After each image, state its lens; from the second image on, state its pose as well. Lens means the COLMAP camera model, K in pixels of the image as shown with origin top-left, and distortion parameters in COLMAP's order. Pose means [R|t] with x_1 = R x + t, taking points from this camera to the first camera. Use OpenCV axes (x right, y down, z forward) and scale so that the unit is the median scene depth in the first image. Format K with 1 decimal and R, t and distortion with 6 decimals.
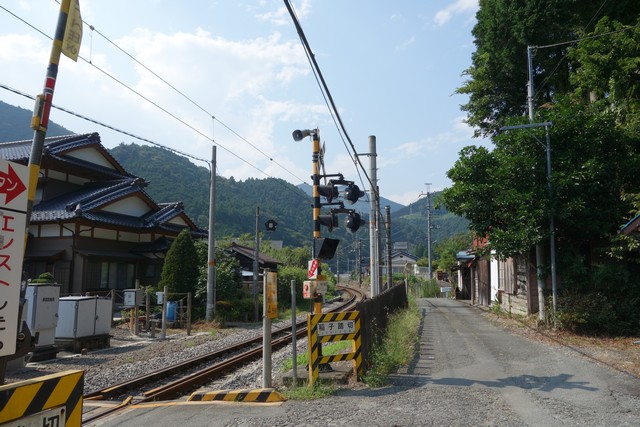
lens RADIAL K [[501.4, 0, 319.6], [0, 501.4, 213.7], [0, 0, 1]] dist [-0.004215, -0.003518]
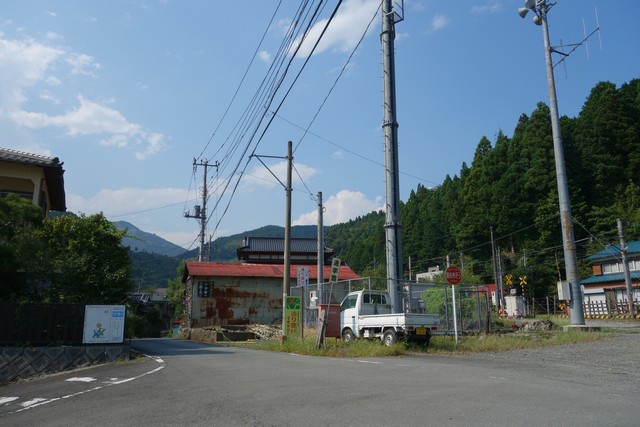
lens RADIAL K [[501.4, 0, 319.6], [0, 501.4, 213.7], [0, 0, 1]] dist [-0.004215, -0.003518]
pose [[0.900507, 0.097487, 0.423772, -1.698768], [-0.061093, 0.993243, -0.098671, -0.059551], [-0.430528, 0.062965, 0.900378, -1.198438]]
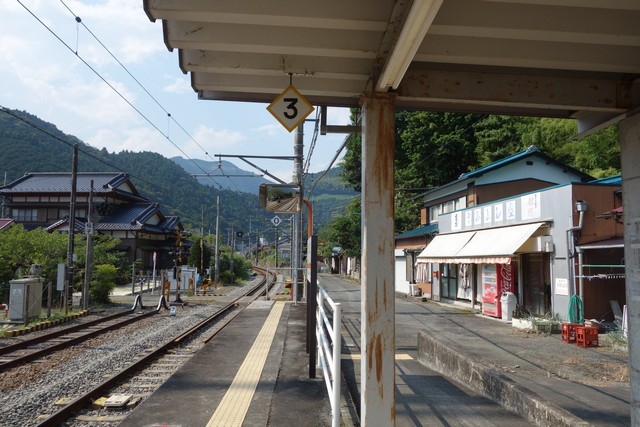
lens RADIAL K [[501.4, 0, 319.6], [0, 501.4, 213.7], [0, 0, 1]] dist [-0.004215, -0.003518]
pose [[0.968107, 0.035408, 0.248022, -0.284437], [-0.046621, 0.998132, 0.039478, -0.146835], [-0.246161, -0.049782, 0.967950, -0.930137]]
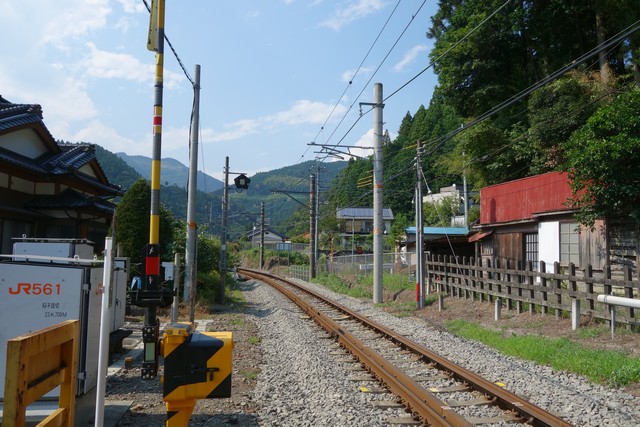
lens RADIAL K [[503.3, 0, 320.6], [0, 503.3, 215.1], [0, 0, 1]] dist [-0.002651, 0.002753]
pose [[0.936536, 0.047976, 0.347274, -0.259223], [-0.063611, 0.997404, 0.033756, 0.041487], [-0.344753, -0.053704, 0.937156, 0.218998]]
